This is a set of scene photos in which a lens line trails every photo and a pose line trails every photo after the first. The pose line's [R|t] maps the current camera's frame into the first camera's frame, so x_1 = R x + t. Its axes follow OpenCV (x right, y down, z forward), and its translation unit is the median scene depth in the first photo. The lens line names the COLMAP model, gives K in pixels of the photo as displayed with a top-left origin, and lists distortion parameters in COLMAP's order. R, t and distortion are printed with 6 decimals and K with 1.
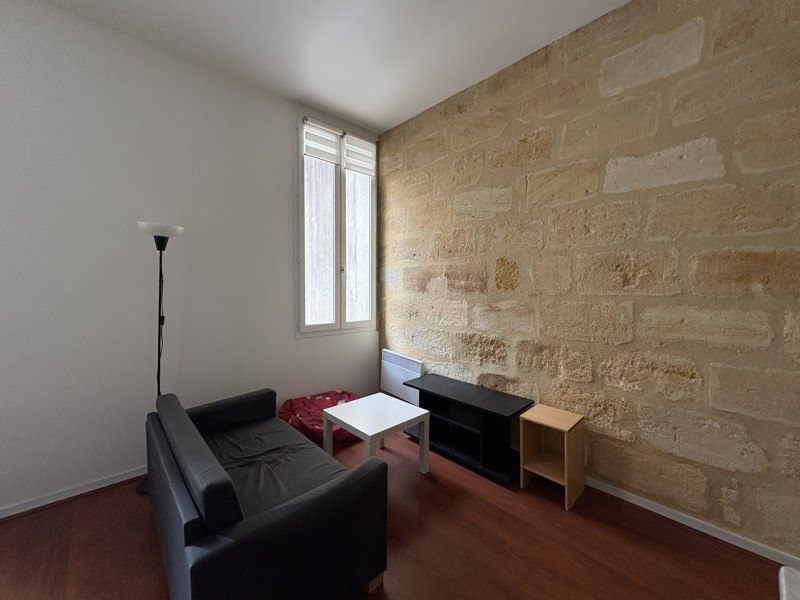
lens RADIAL K [[319.5, 0, 394.3], [0, 319.5, 305.5], [0, 0, 1]] dist [0.001775, -0.000068]
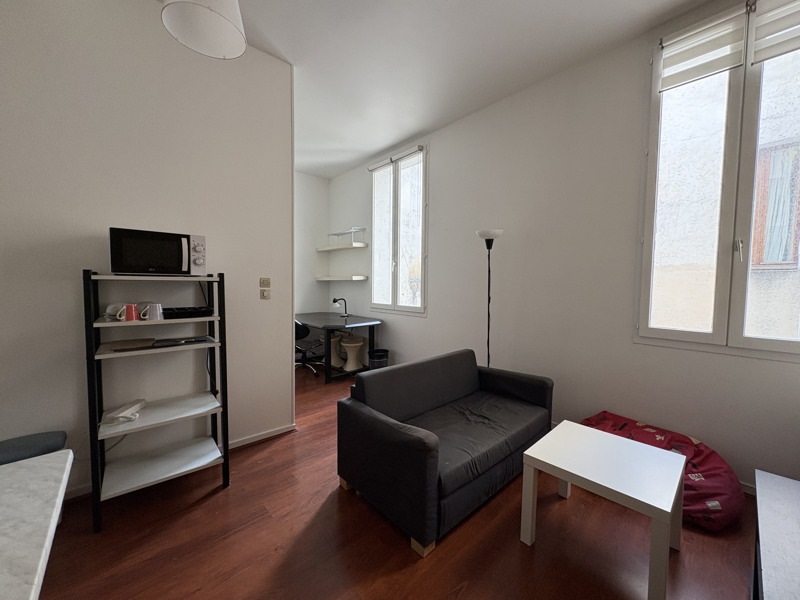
lens RADIAL K [[319.5, 0, 396.6], [0, 319.5, 299.8], [0, 0, 1]] dist [0.001775, -0.000068]
pose [[-0.002340, 0.059180, -0.998245, 0.460166], [-0.066238, 0.996046, 0.059205, -0.005841], [0.997801, 0.066261, 0.001589, 0.418174]]
